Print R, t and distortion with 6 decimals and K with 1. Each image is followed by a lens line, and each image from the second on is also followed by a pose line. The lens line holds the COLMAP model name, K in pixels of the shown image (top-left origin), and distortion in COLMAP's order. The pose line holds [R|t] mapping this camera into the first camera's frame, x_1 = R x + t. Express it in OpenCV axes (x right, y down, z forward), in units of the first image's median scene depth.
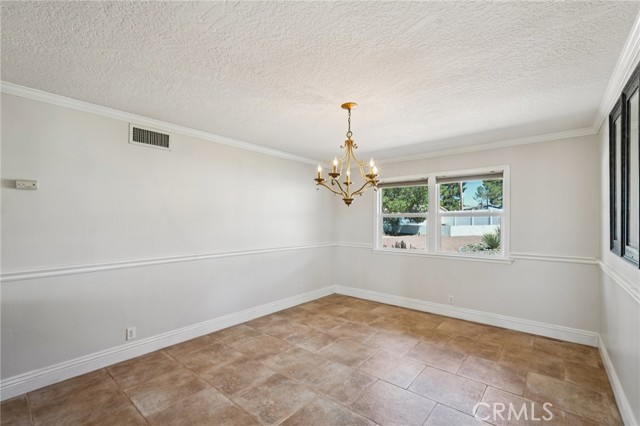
lens RADIAL K [[283.4, 0, 320.0], [0, 283.4, 216.6], [0, 0, 1]] dist [-0.011926, 0.001387]
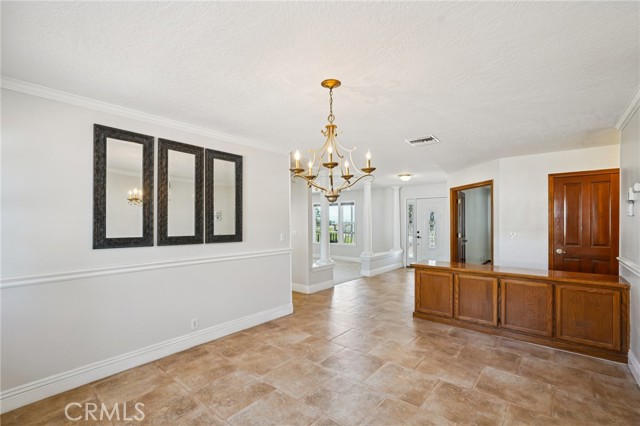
lens RADIAL K [[283.4, 0, 319.7], [0, 283.4, 217.5], [0, 0, 1]] dist [-0.011926, 0.001387]
pose [[-0.999999, 0.001025, 0.000228, 0.150243], [0.001020, 0.999797, -0.020139, 0.019048], [-0.000248, -0.020138, -0.999797, 1.995854]]
